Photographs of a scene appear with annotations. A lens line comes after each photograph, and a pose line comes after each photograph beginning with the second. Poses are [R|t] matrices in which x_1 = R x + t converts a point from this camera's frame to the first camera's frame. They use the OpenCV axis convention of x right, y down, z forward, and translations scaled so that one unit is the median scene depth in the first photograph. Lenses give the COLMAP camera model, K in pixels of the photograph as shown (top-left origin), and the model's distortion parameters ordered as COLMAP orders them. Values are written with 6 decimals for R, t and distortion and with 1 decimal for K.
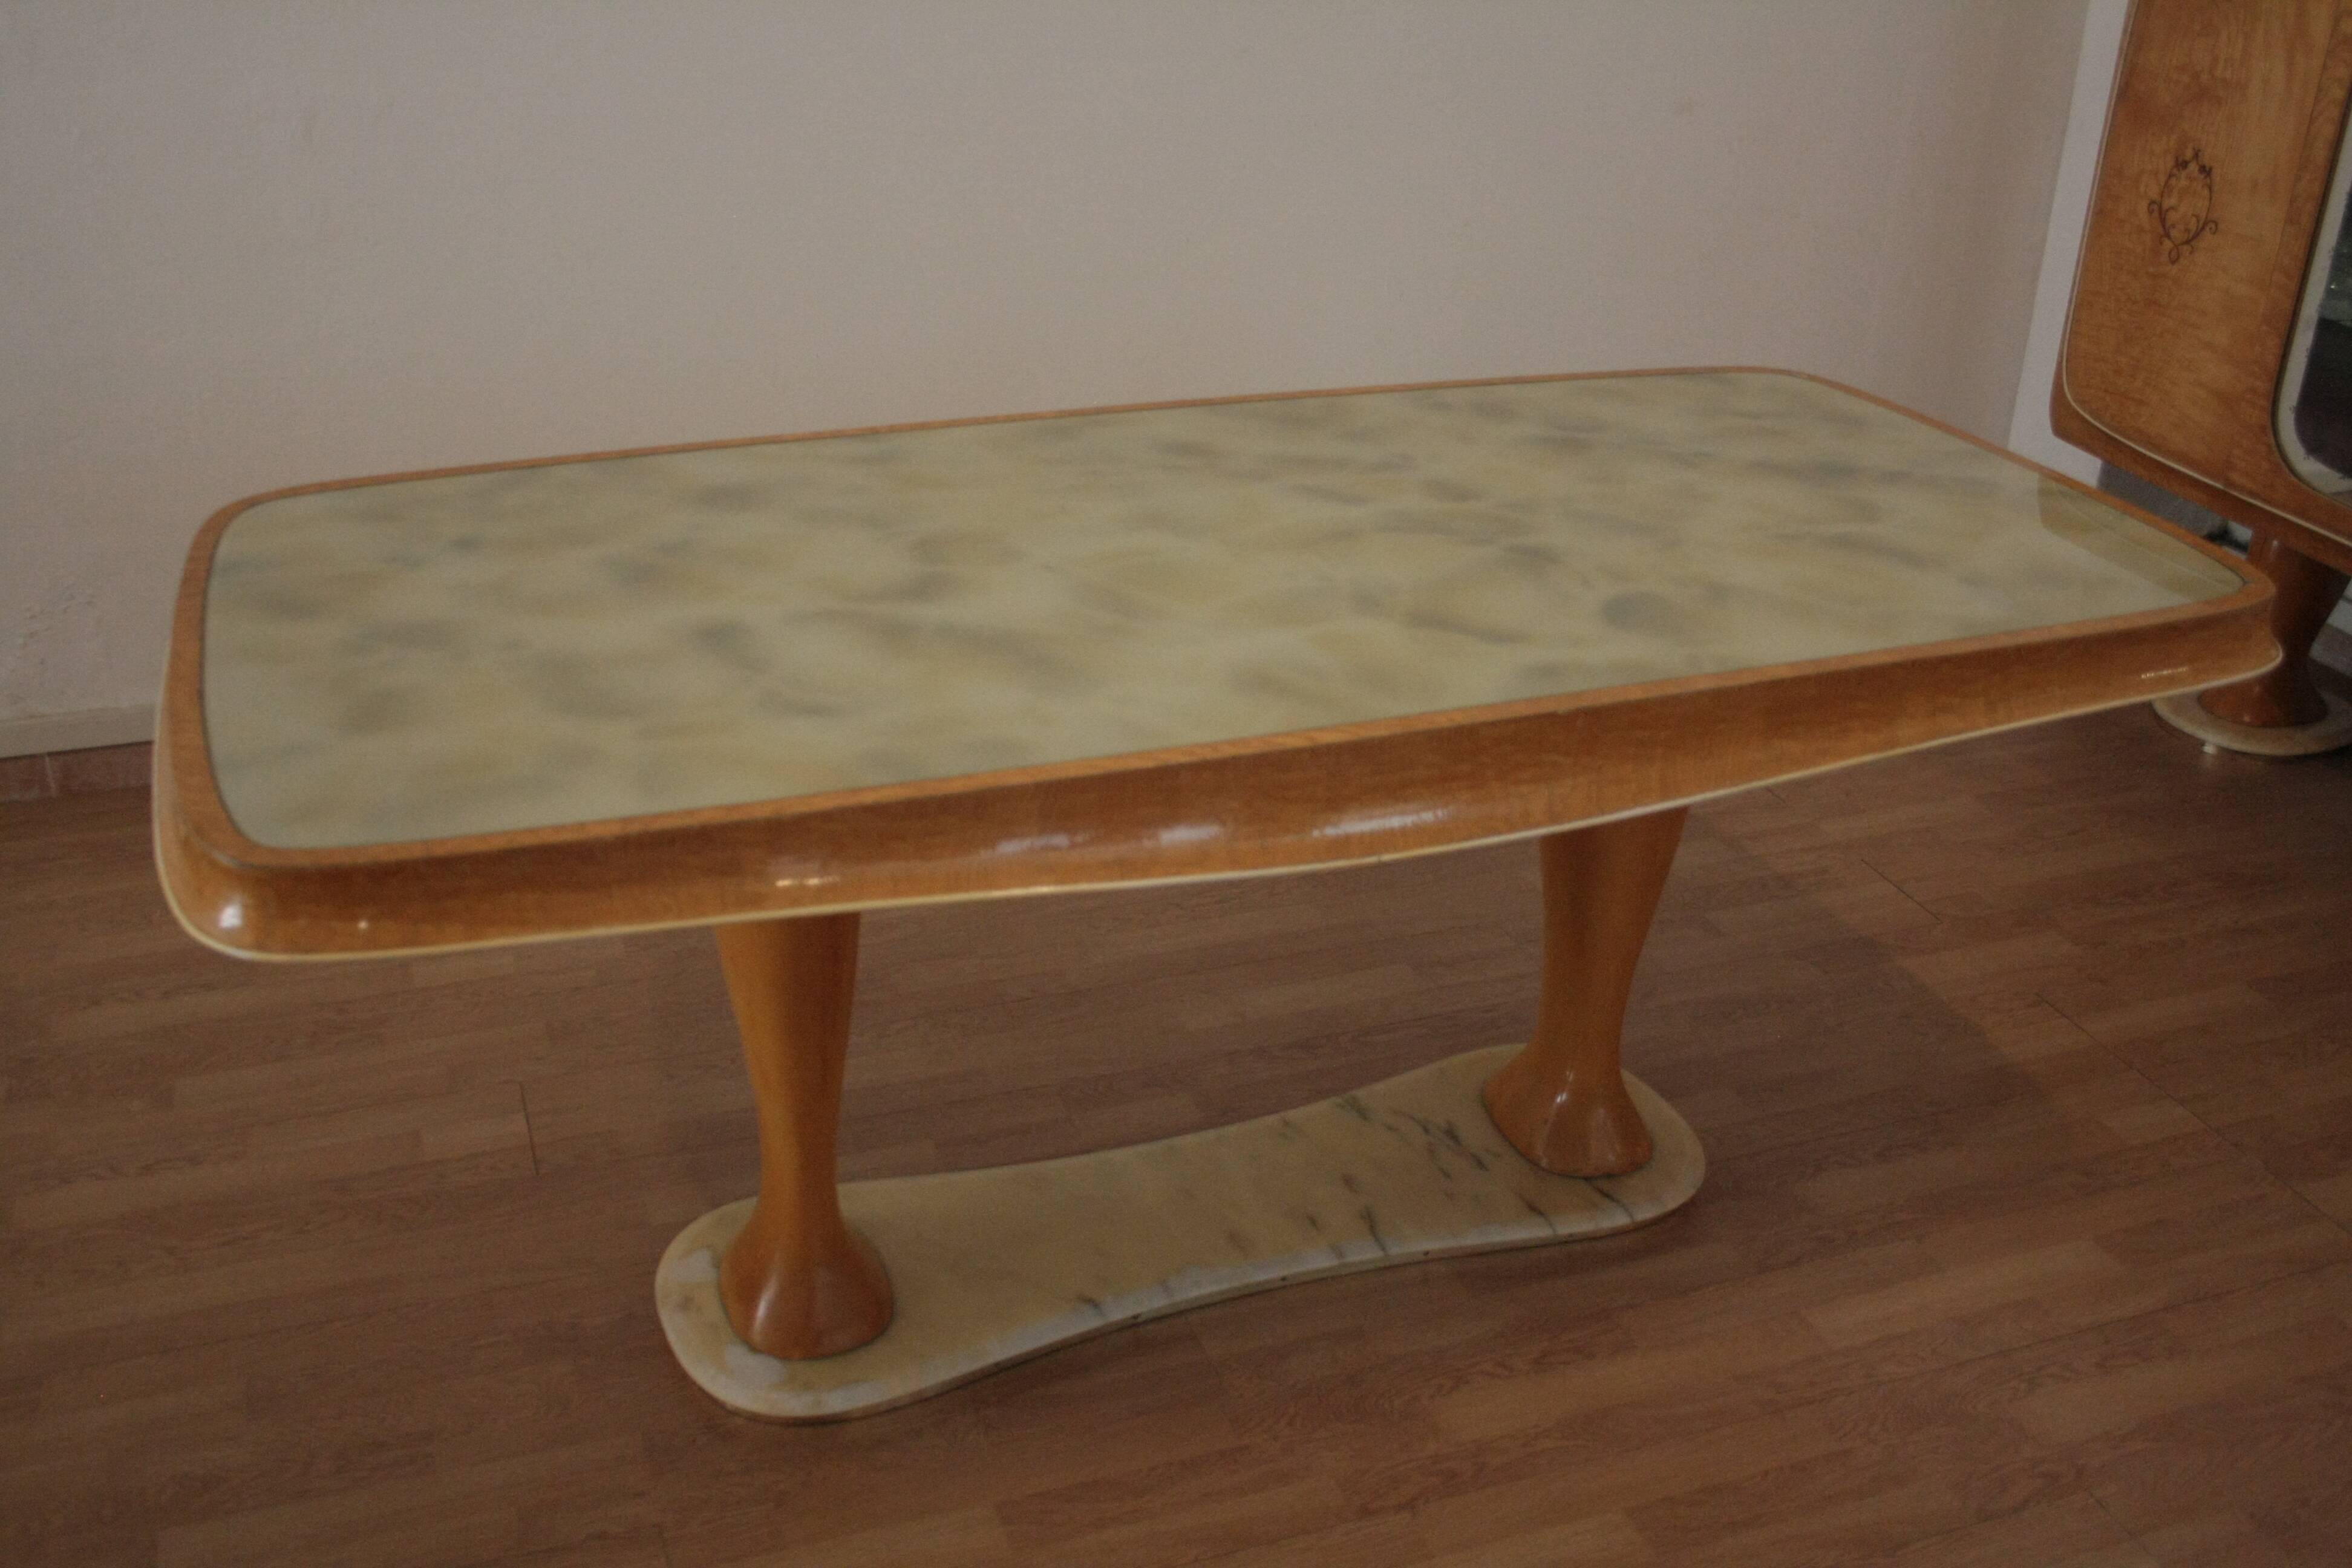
lens RADIAL K [[2243.4, 0, 1176.0], [0, 2243.4, 784.0], [0, 0, 1]] dist [-0.075923, 0.007886]
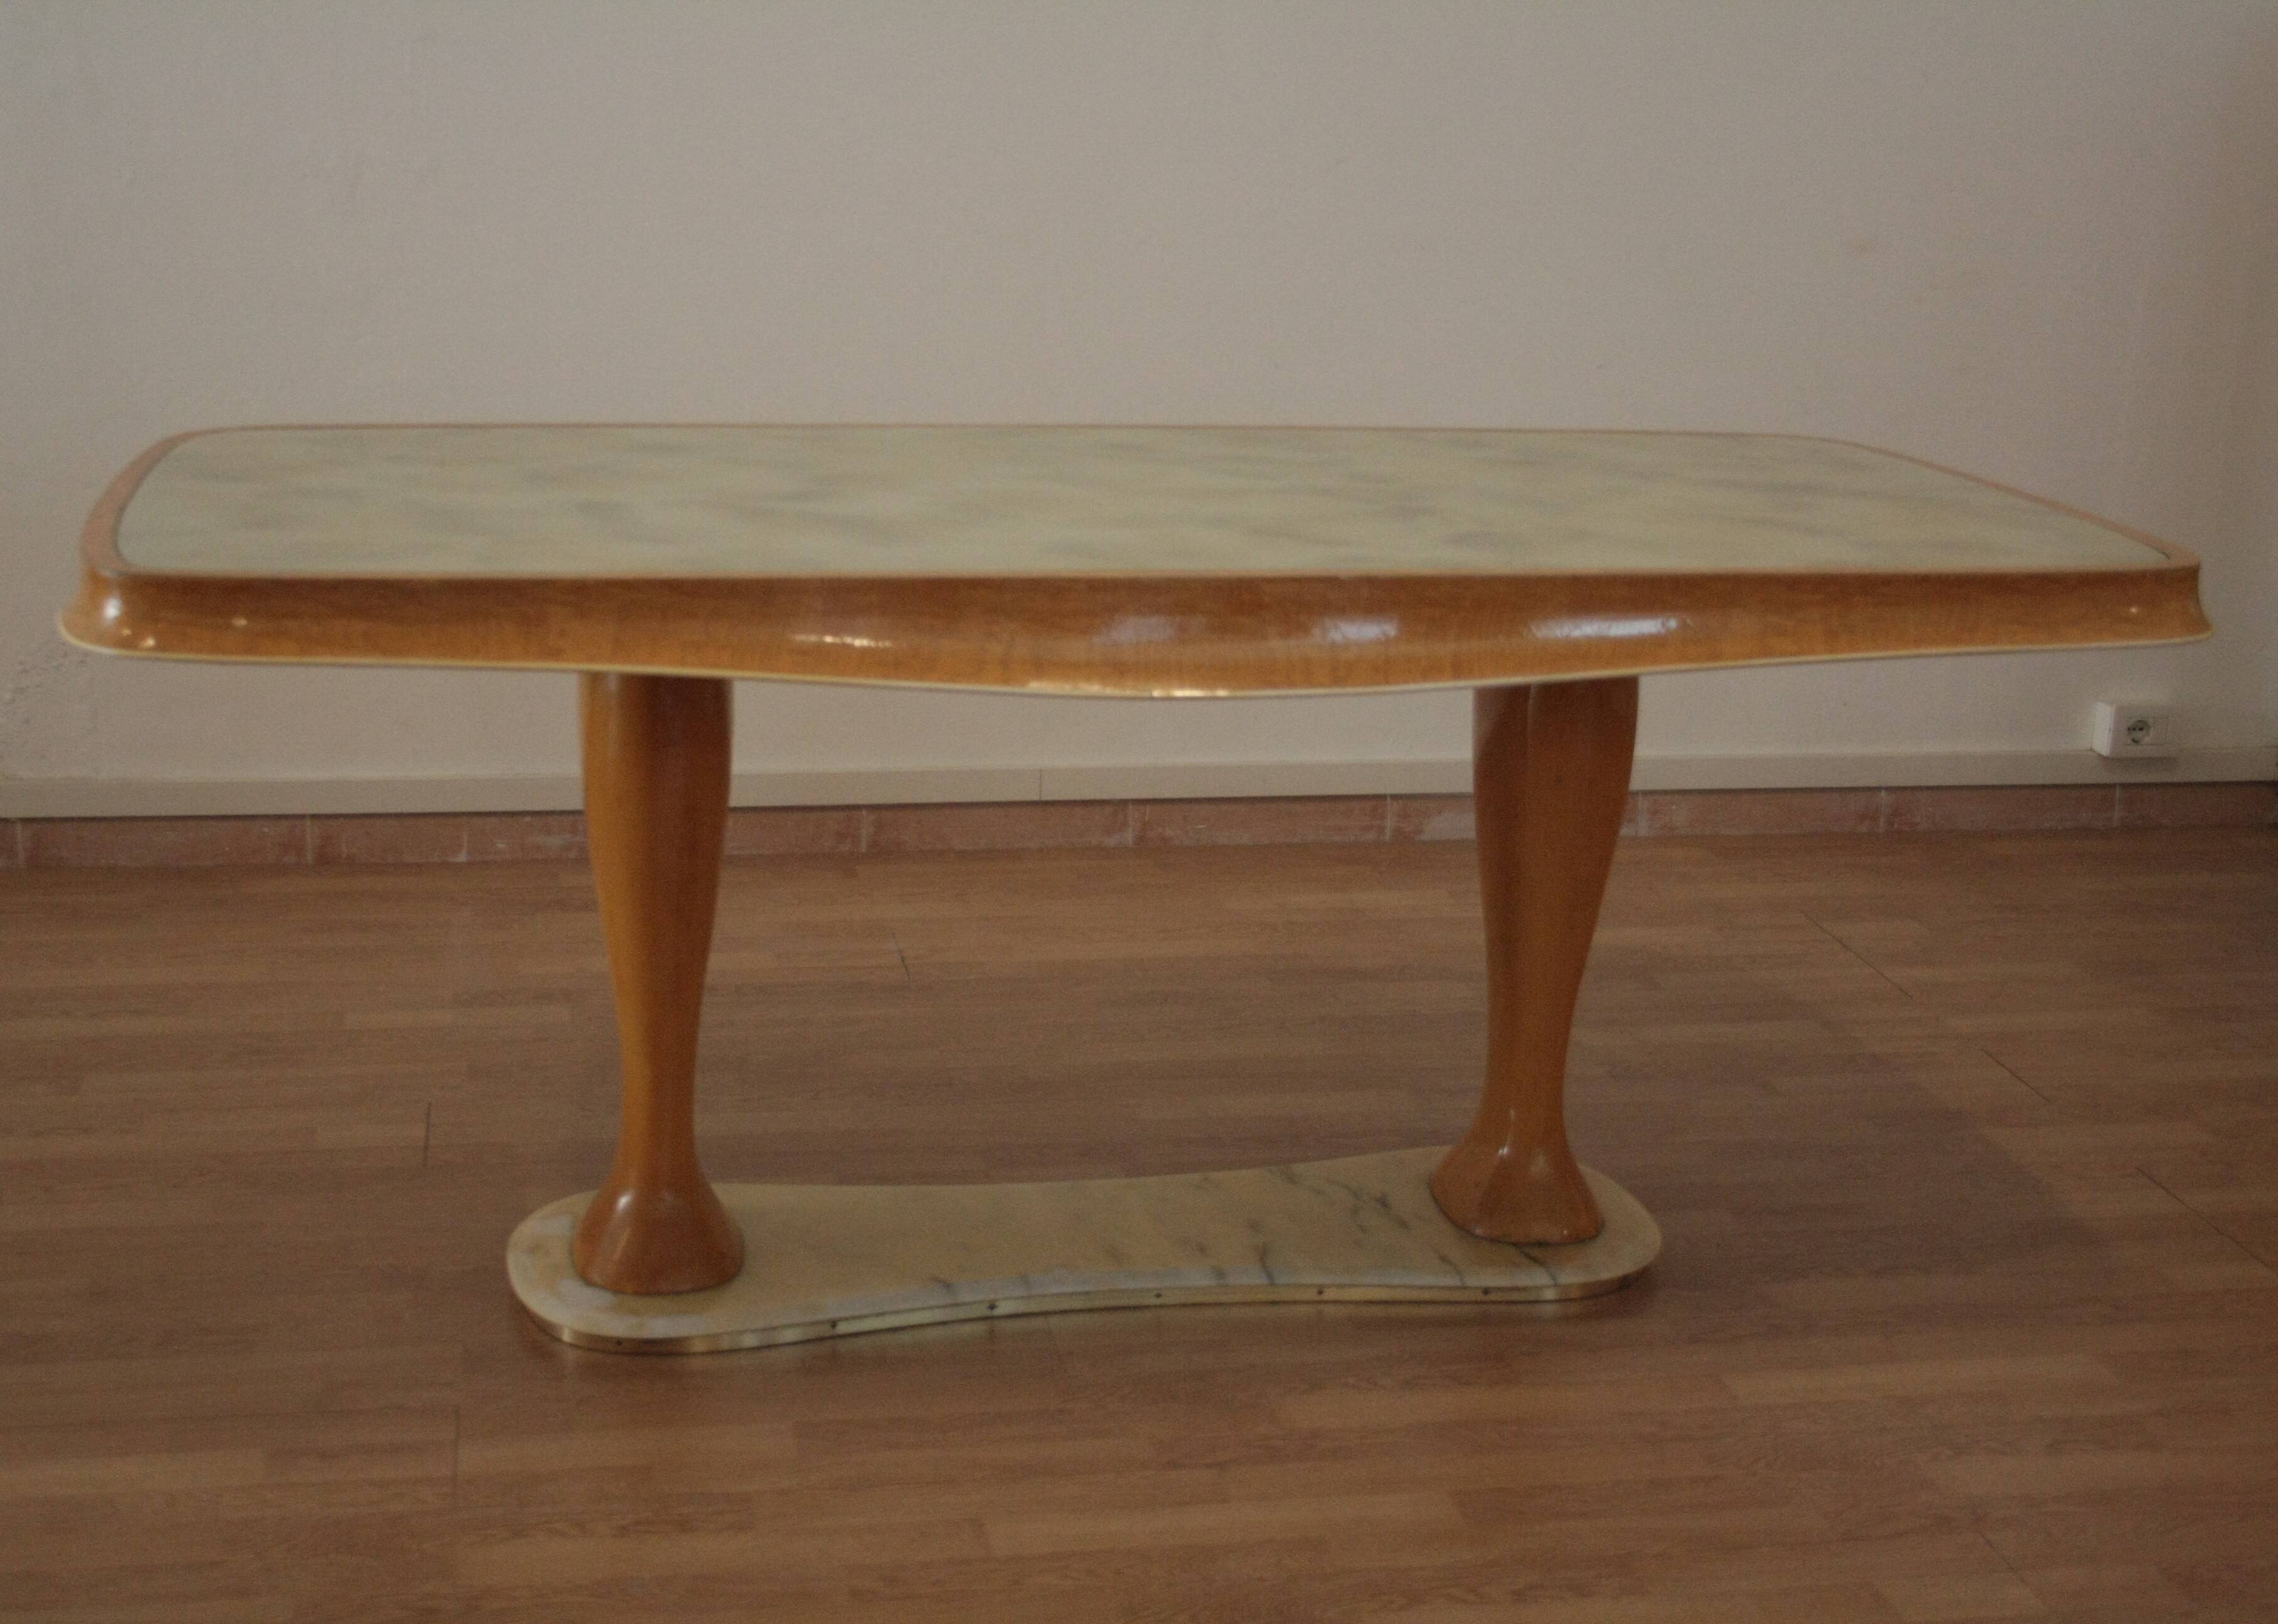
lens RADIAL K [[3060.8, 0, 1103.0], [0, 3060.8, 808.4], [0, 0, 1]] dist [-0.037969, -0.023717]
pose [[0.985600, 0.048695, -0.161931, 0.236875], [-0.078816, 0.979544, -0.185155, 0.276674], [0.149602, 0.195251, 0.969276, -0.303759]]
